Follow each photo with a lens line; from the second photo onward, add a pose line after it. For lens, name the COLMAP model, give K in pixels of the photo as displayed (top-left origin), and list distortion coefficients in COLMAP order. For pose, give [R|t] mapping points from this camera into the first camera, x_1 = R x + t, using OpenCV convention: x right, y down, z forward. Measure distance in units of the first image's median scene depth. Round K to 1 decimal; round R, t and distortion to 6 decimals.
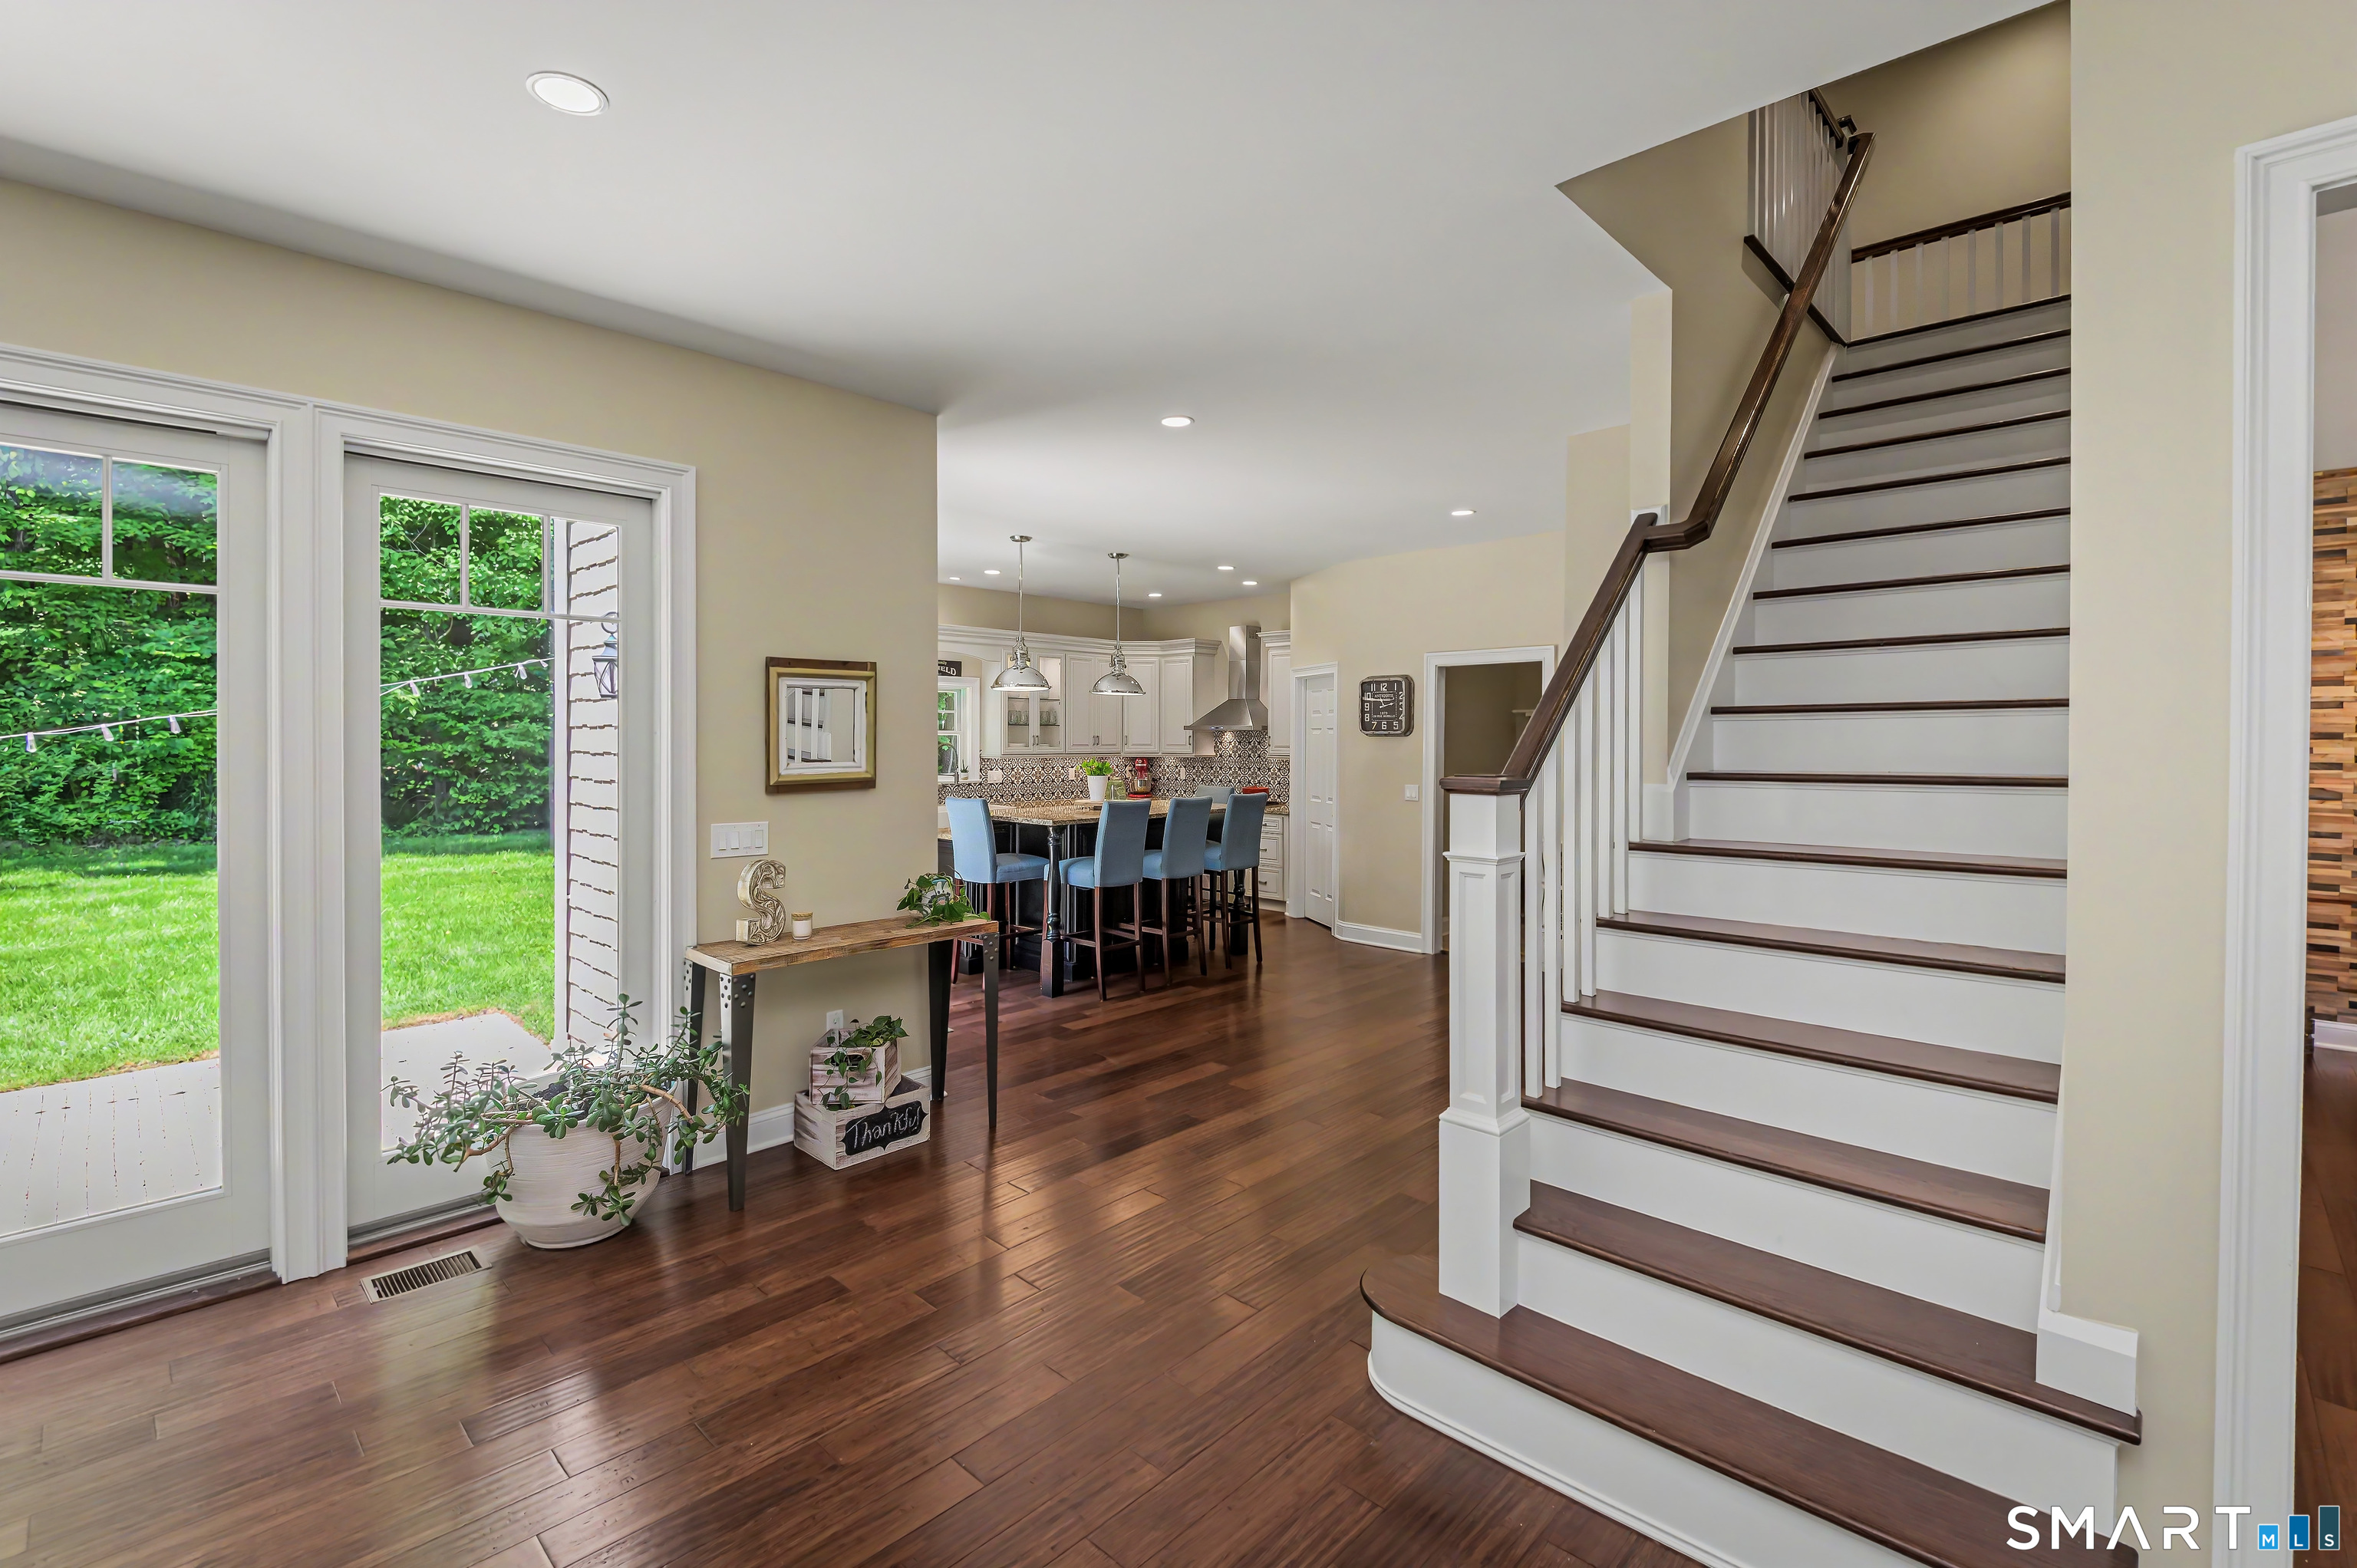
lens RADIAL K [[1060.8, 0, 1188.1], [0, 1060.8, 678.5], [0, 0, 1]] dist [-0.000872, -0.000327]
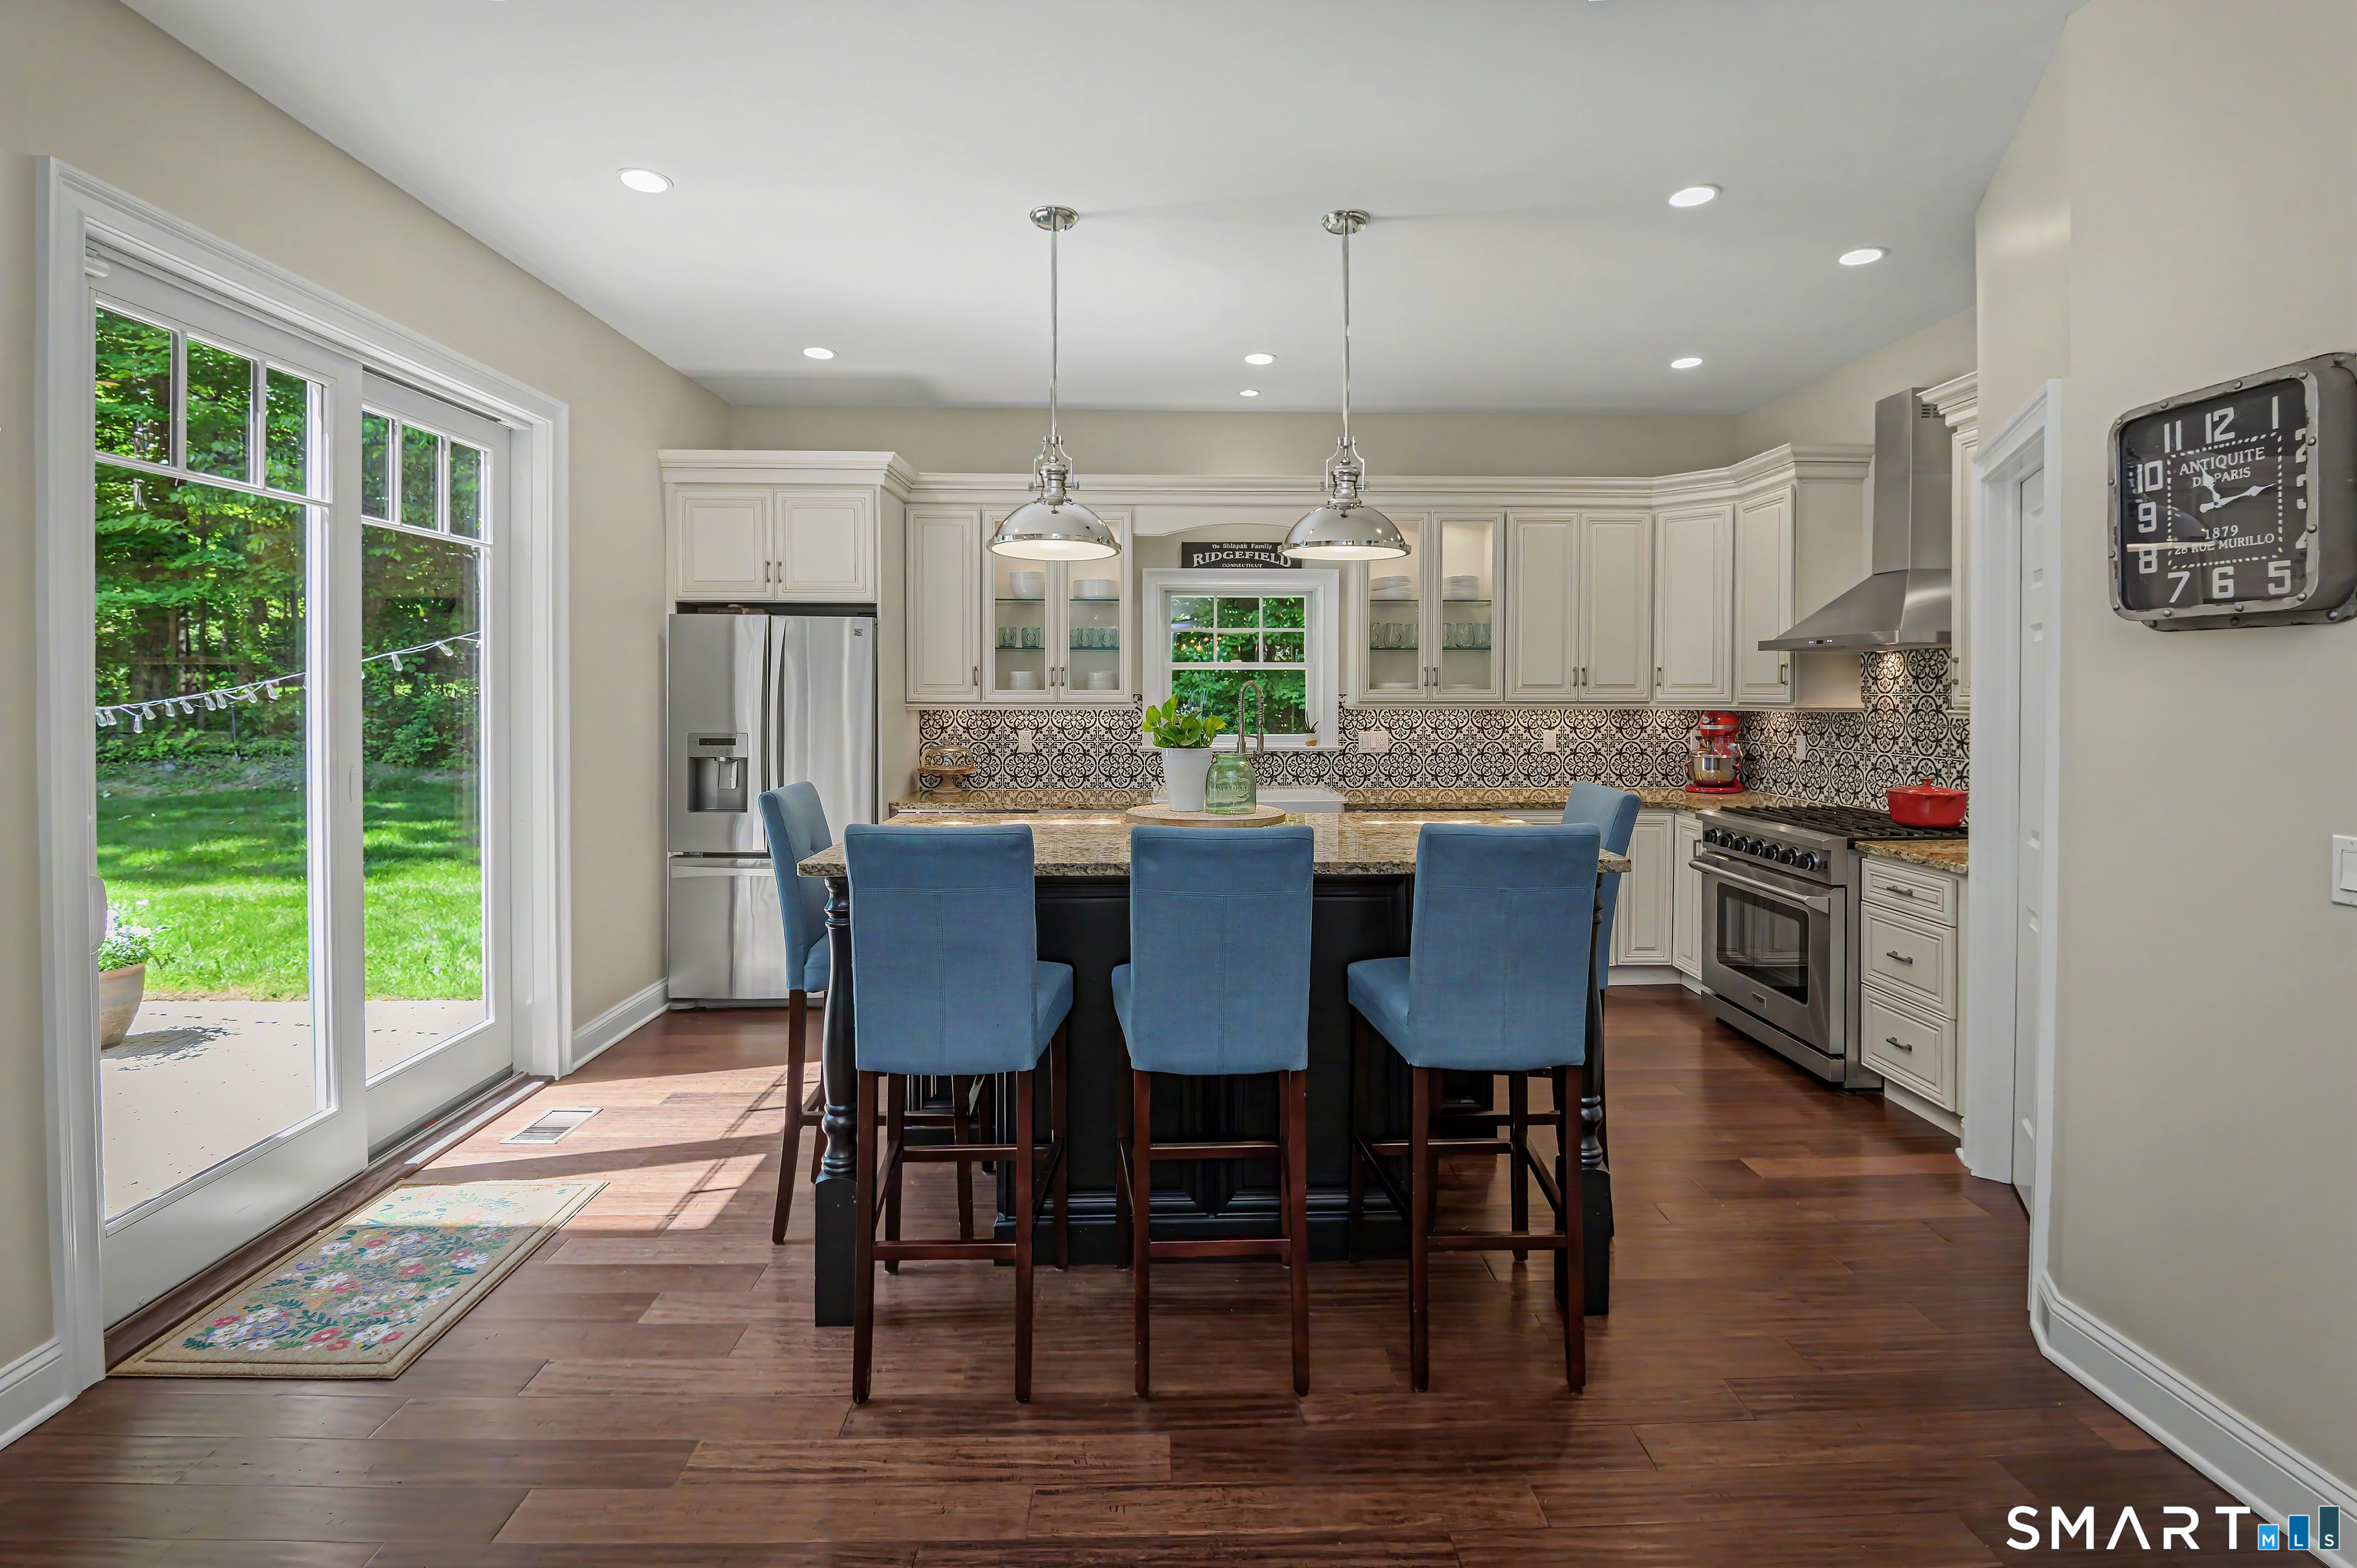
lens RADIAL K [[1060.8, 0, 1188.1], [0, 1060.8, 678.5], [0, 0, 1]] dist [-0.000872, -0.000327]
pose [[0.708625, -0.010320, -0.705509, 0.146381], [0.040725, 0.998824, 0.026294, 0.039285], [0.704409, -0.047365, 0.708213, 0.522204]]
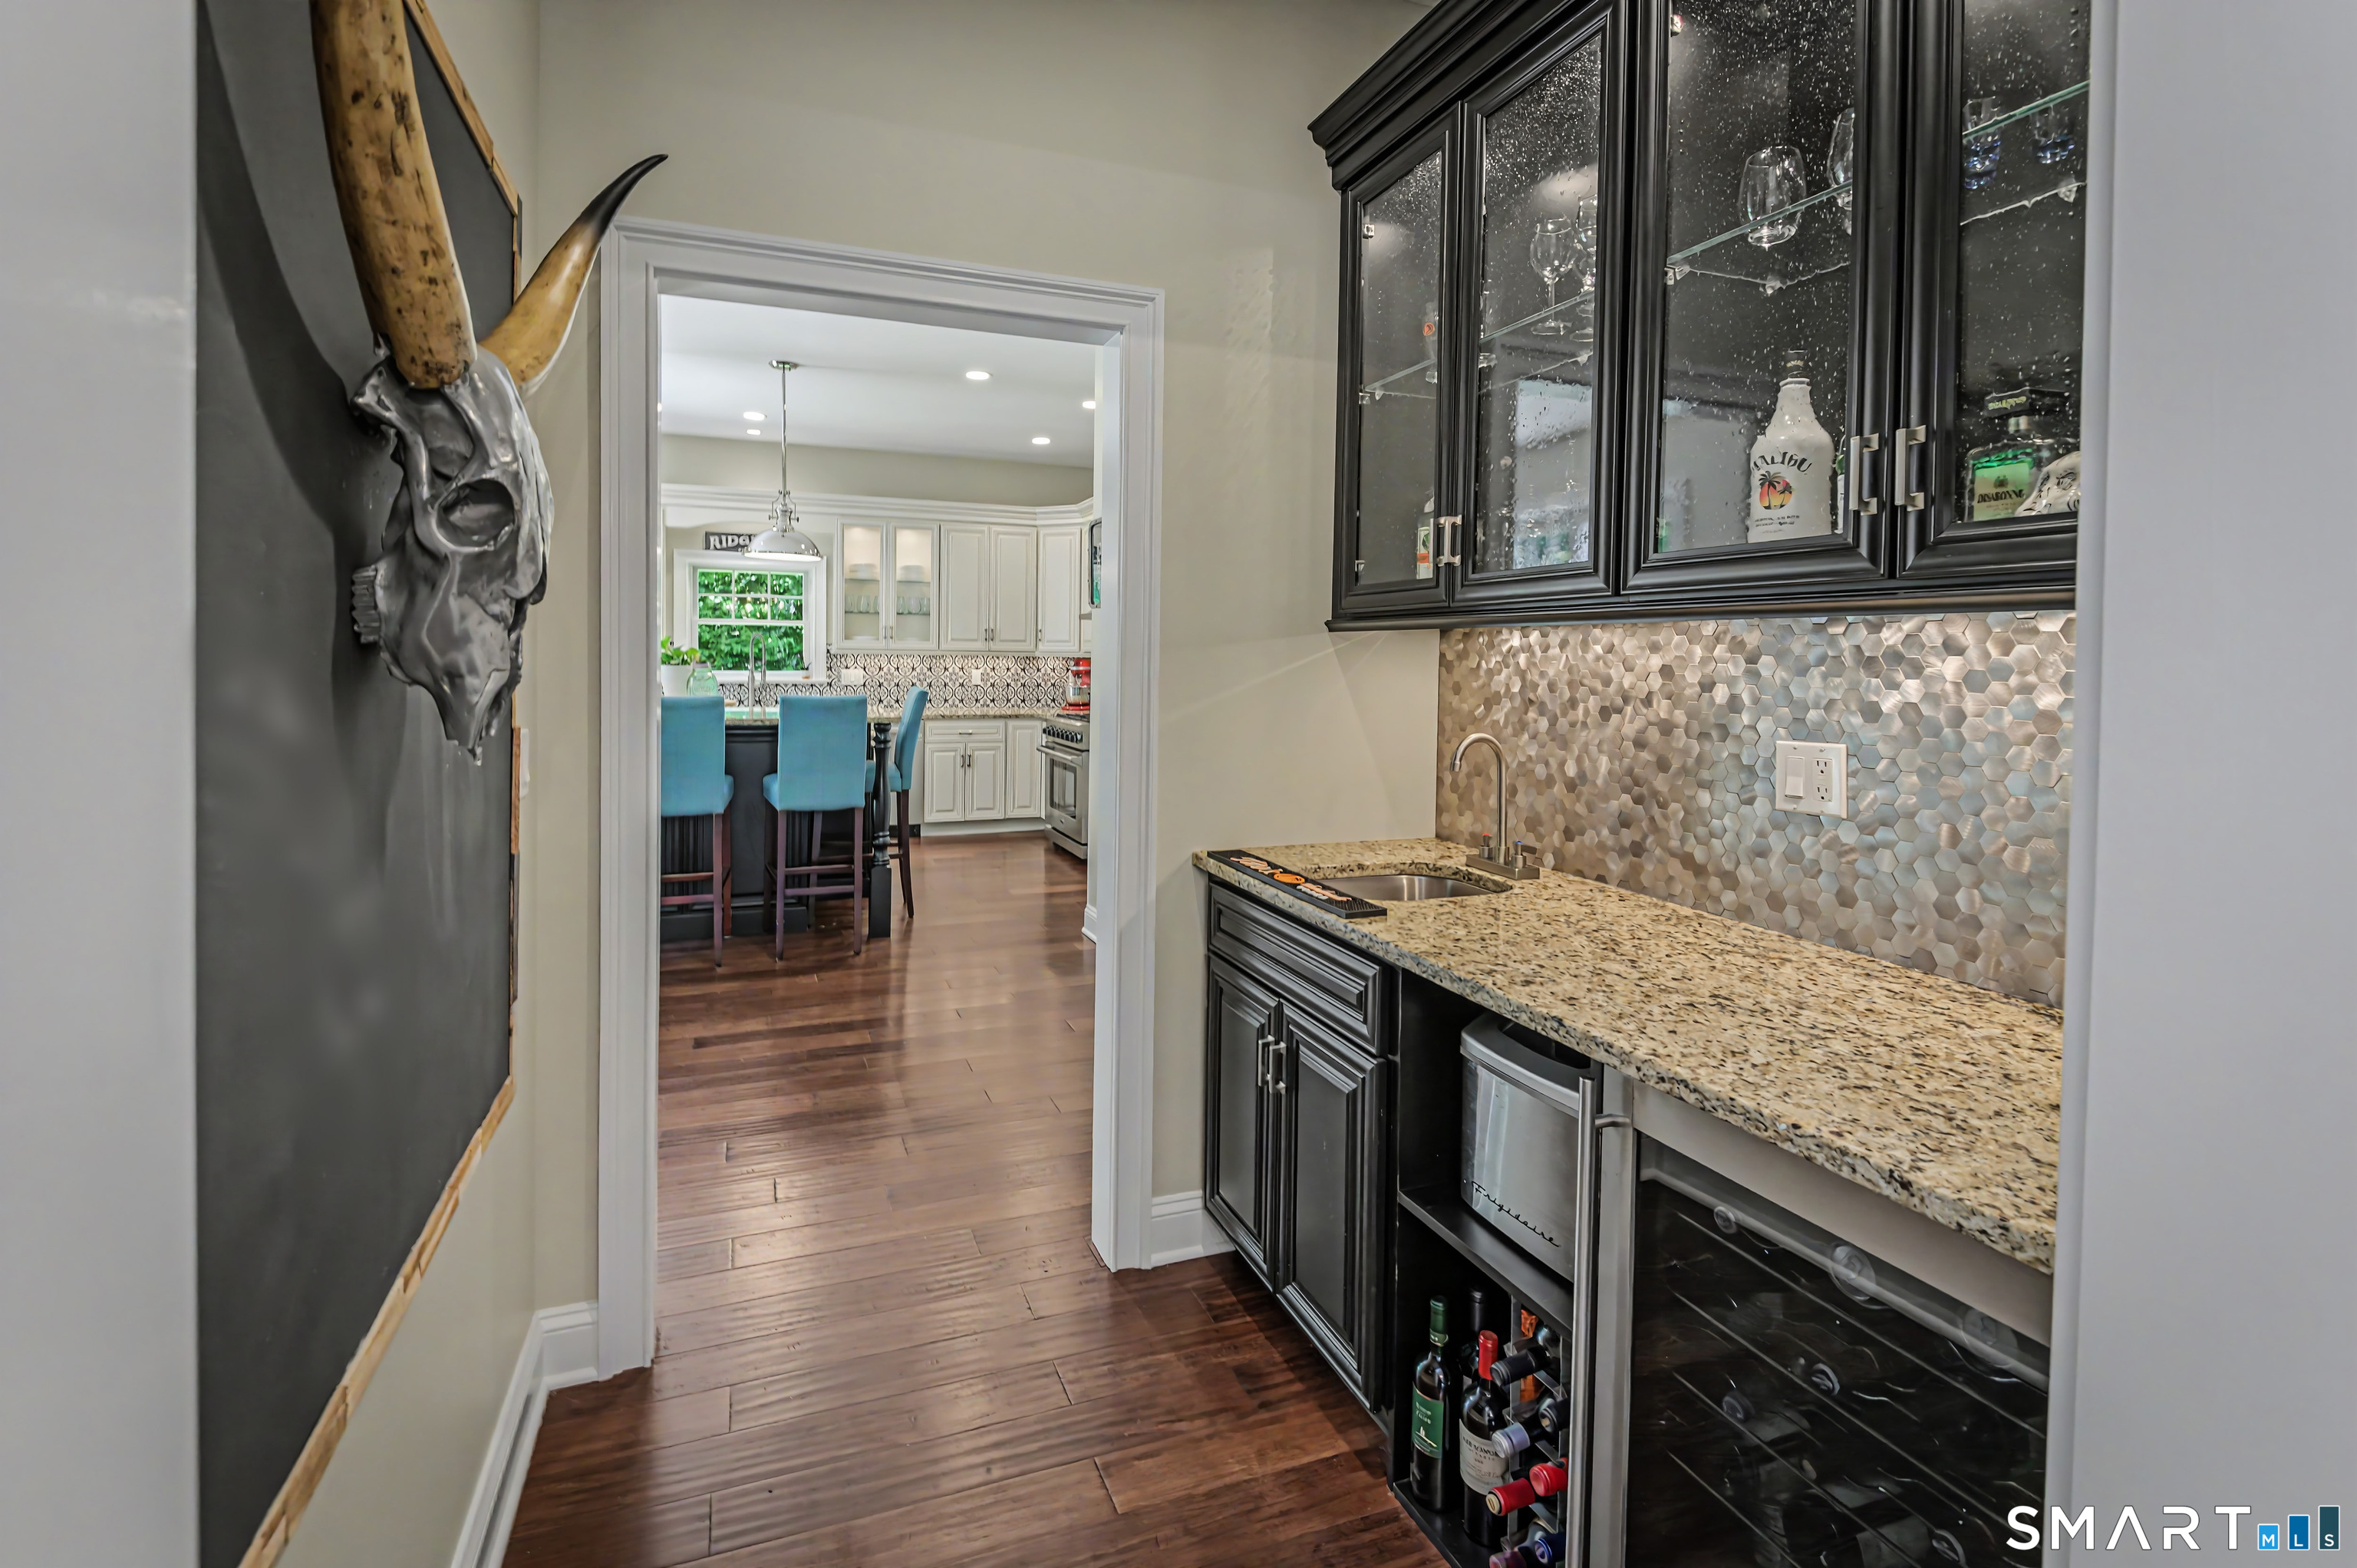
lens RADIAL K [[1060.8, 0, 1188.1], [0, 1060.8, 678.5], [0, 0, 1]] dist [-0.000872, -0.000327]
pose [[0.910079, 0.014438, -0.414182, 0.389278], [0.014066, 0.997741, 0.065688, 0.042862], [0.414195, -0.065607, 0.907821, 0.356383]]
